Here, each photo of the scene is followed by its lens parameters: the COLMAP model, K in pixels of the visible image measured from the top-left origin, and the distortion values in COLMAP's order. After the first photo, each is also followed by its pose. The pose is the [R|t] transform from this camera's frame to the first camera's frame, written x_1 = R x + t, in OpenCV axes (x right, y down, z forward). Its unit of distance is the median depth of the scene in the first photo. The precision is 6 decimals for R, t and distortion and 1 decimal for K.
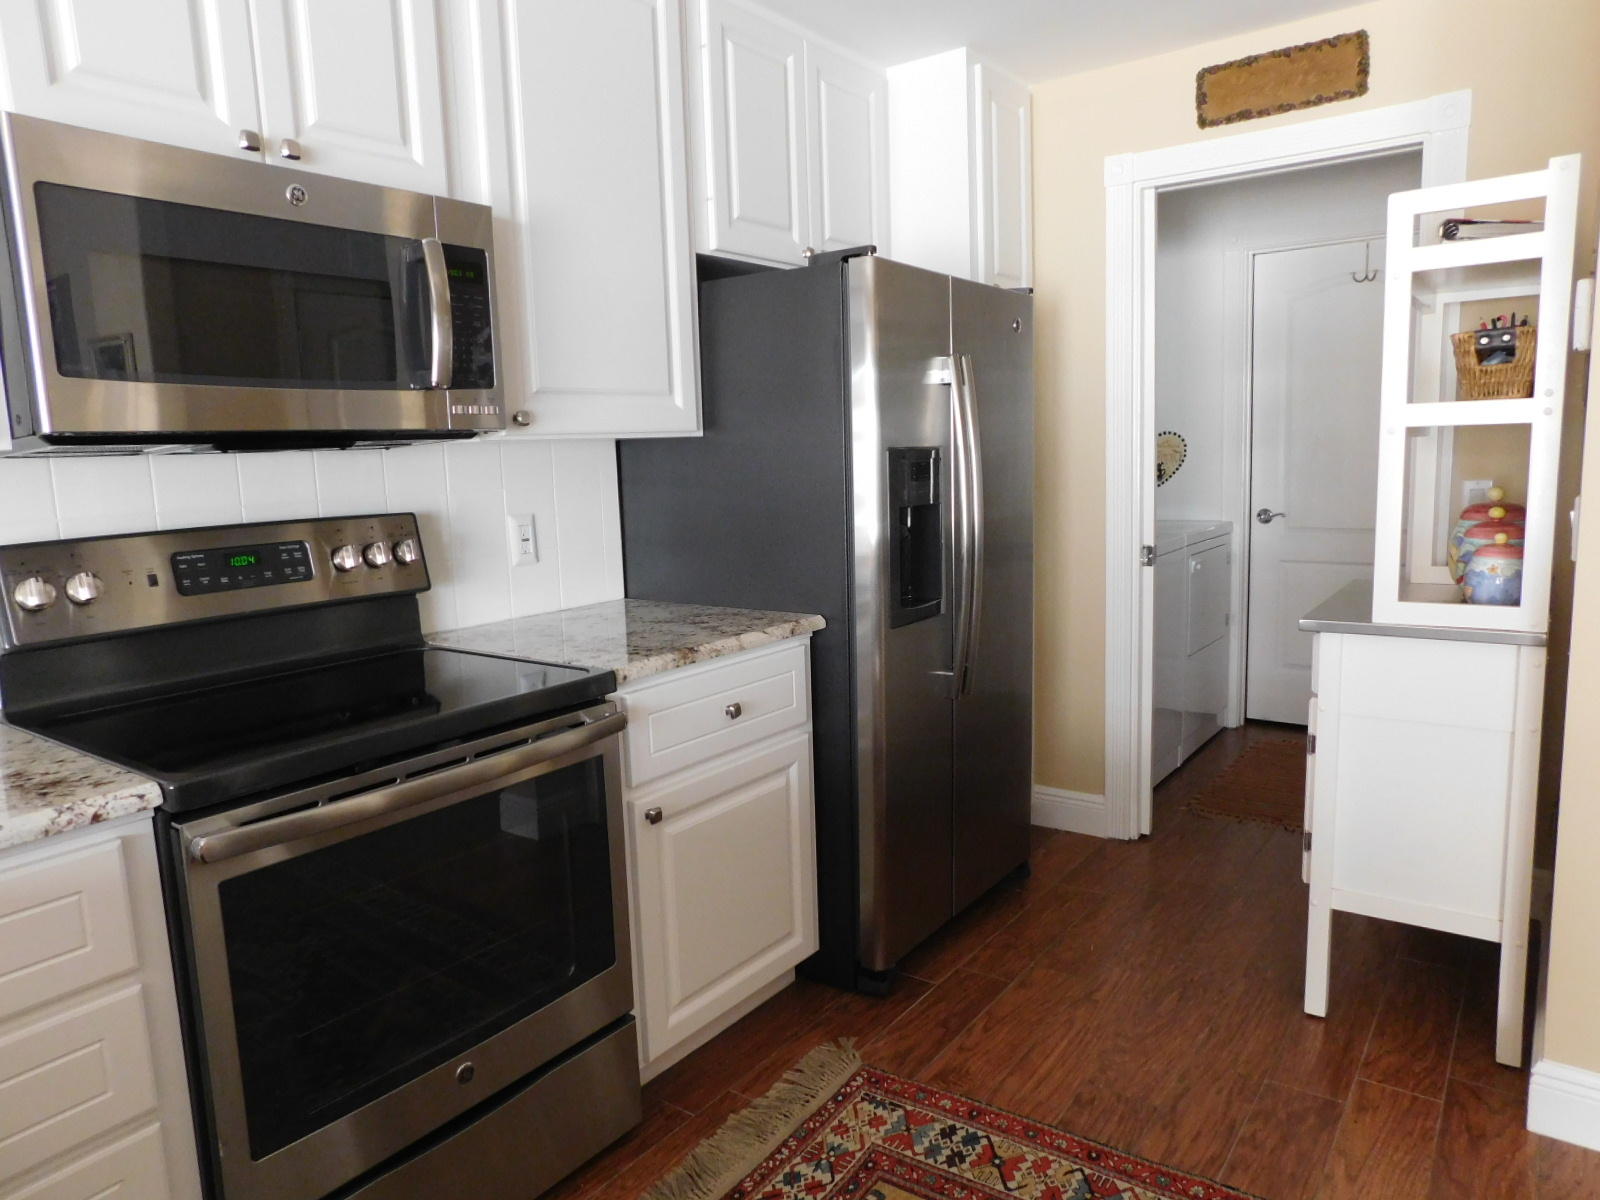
lens RADIAL K [[1051.4, 0, 804.9], [0, 1051.4, 603.5], [0, 0, 1]] dist [-0.068842, 0.054525]
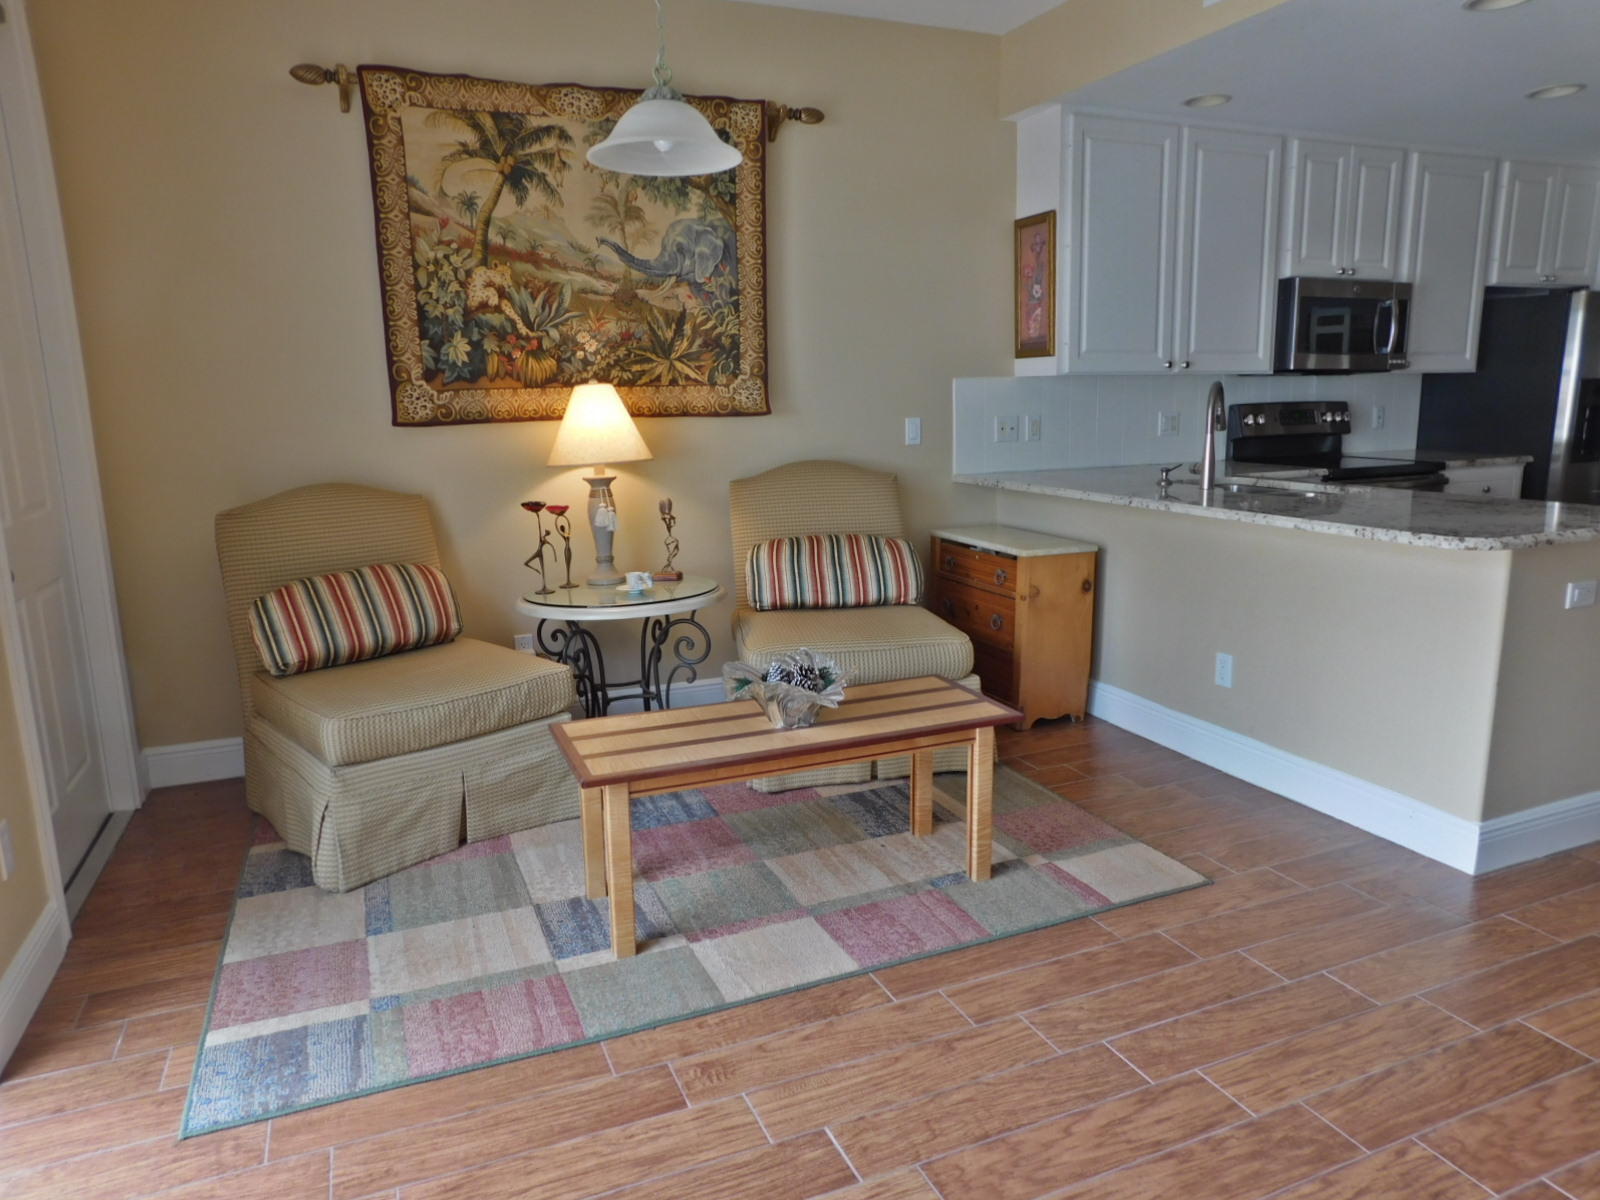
lens RADIAL K [[1051.4, 0, 804.9], [0, 1051.4, 603.5], [0, 0, 1]] dist [-0.068842, 0.054525]
pose [[0.858060, 0.120387, -0.499240, -0.211127], [-0.085243, 0.992037, 0.092711, 0.293396], [0.506426, -0.036994, 0.861490, -1.941869]]
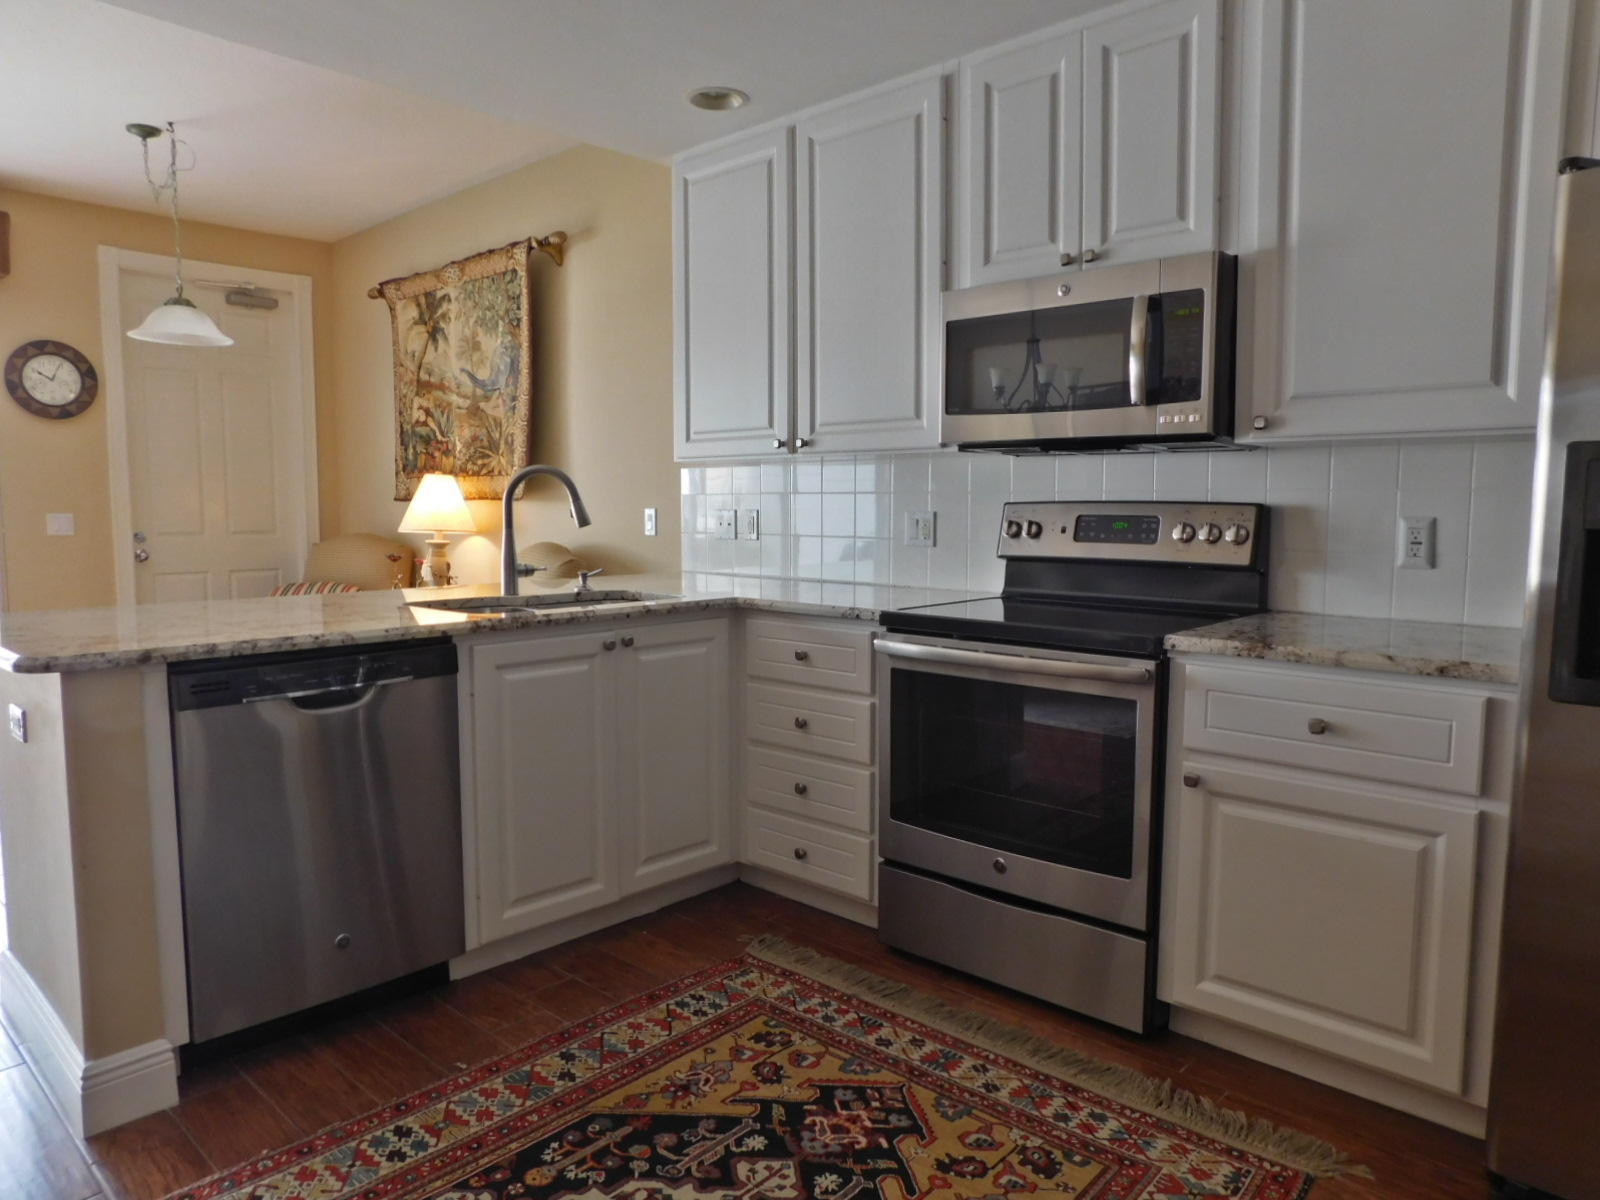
lens RADIAL K [[1051.4, 0, 804.9], [0, 1051.4, 603.5], [0, 0, 1]] dist [-0.068842, 0.054525]
pose [[-0.112437, 0.130504, -0.985052, 0.944388], [-0.141954, 0.979060, 0.145913, -0.080566], [0.983467, 0.156238, -0.091557, 0.658391]]
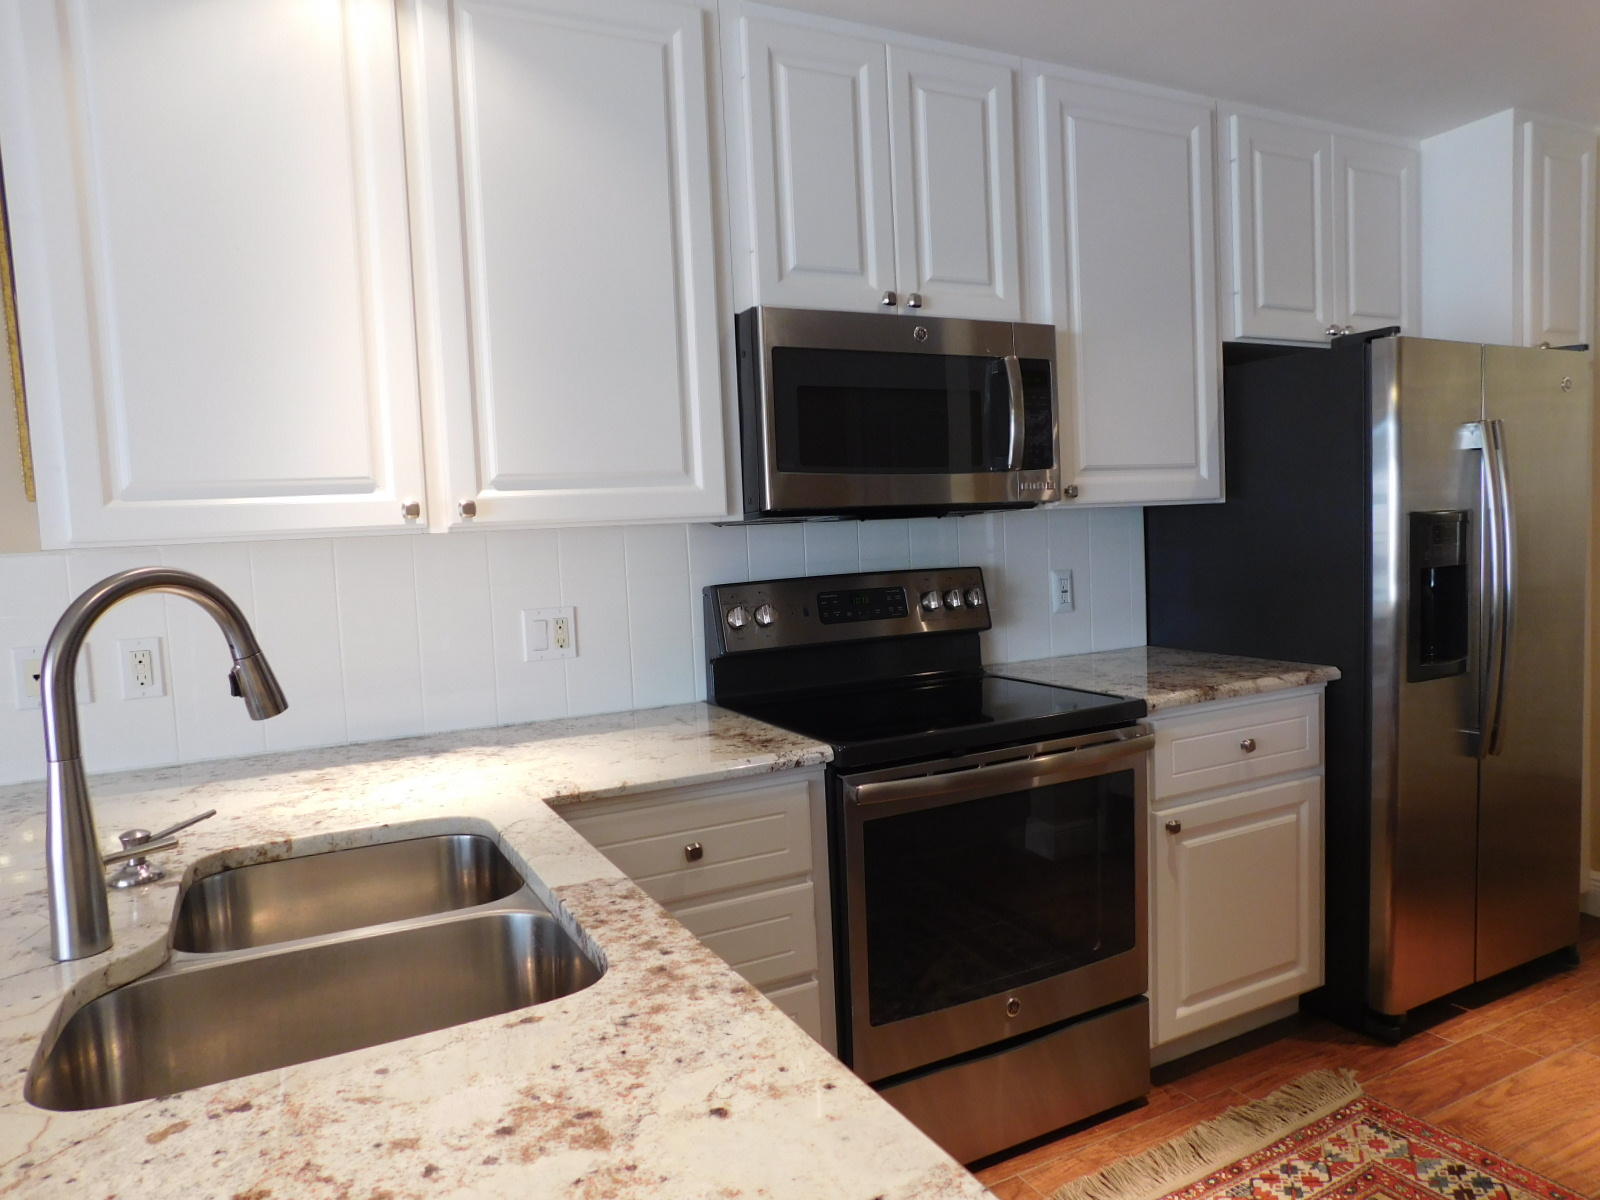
lens RADIAL K [[1051.4, 0, 804.9], [0, 1051.4, 603.5], [0, 0, 1]] dist [-0.068842, 0.054525]
pose [[0.894042, 0.025682, -0.447247, 0.001645], [-0.051150, 0.997679, -0.044959, 0.025964], [0.445054, 0.063071, 0.893280, -0.233271]]
